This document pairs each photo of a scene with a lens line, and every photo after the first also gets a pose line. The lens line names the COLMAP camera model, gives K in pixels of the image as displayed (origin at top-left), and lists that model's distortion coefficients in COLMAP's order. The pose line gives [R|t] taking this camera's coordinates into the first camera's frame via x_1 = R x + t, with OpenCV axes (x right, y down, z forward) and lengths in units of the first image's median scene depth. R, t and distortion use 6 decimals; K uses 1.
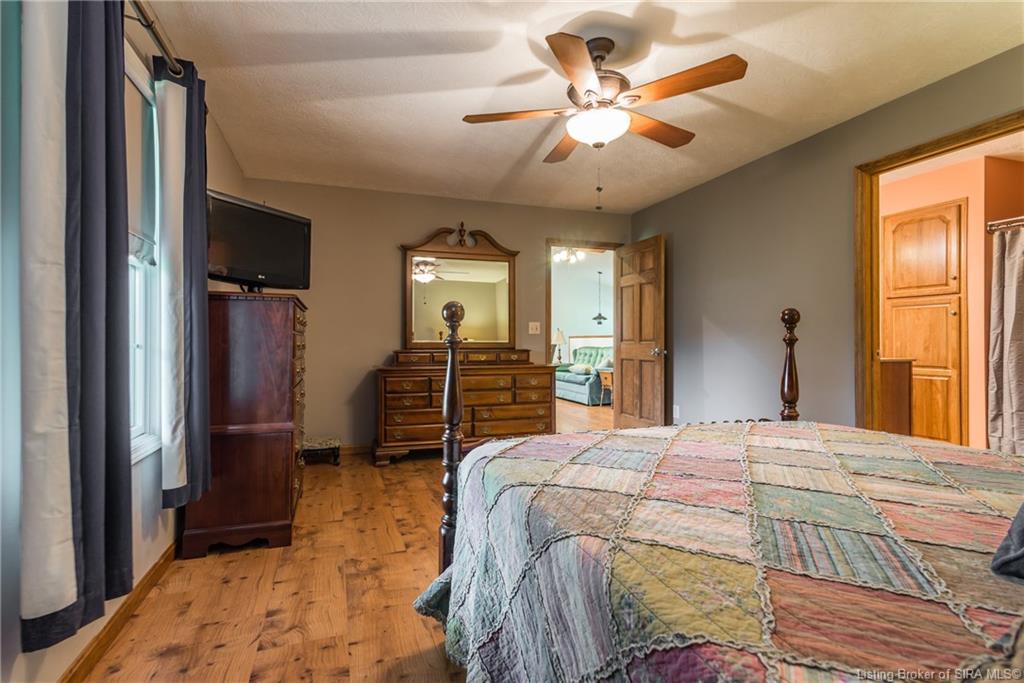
lens RADIAL K [[494.2, 0, 510.4], [0, 494.2, 337.7], [0, 0, 1]] dist [0.013396, 0.001991]
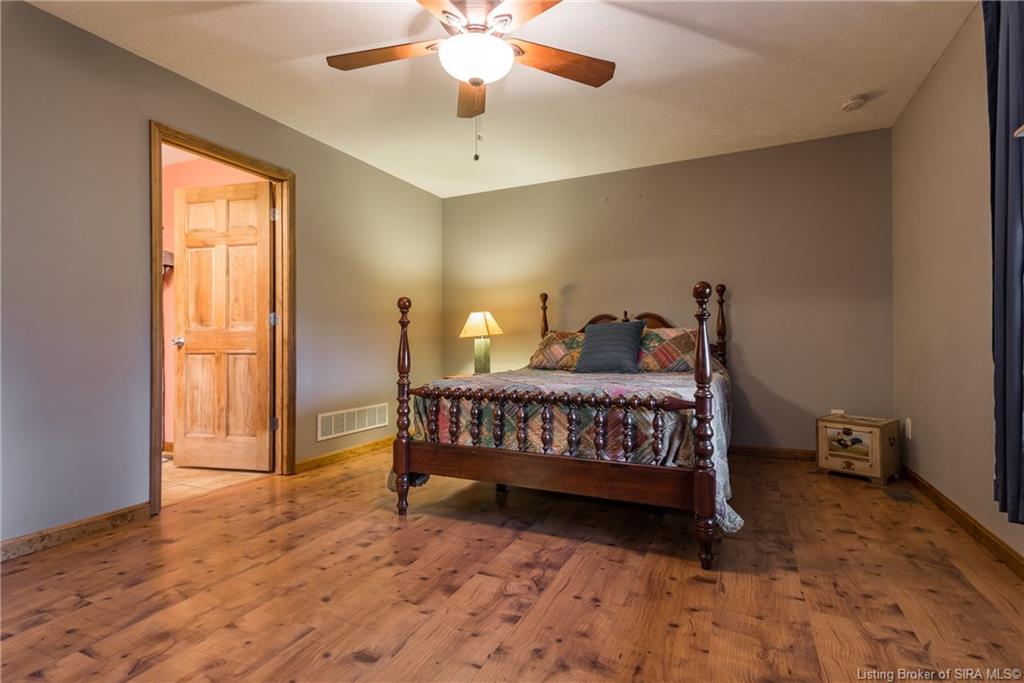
lens RADIAL K [[494.2, 0, 515.3], [0, 494.2, 339.2], [0, 0, 1]] dist [0.013396, 0.001991]
pose [[-0.712396, 0.006436, 0.701748, -0.495666], [0.009815, 0.999952, 0.000794, 0.049369], [-0.701709, 0.007453, -0.712425, 1.705078]]
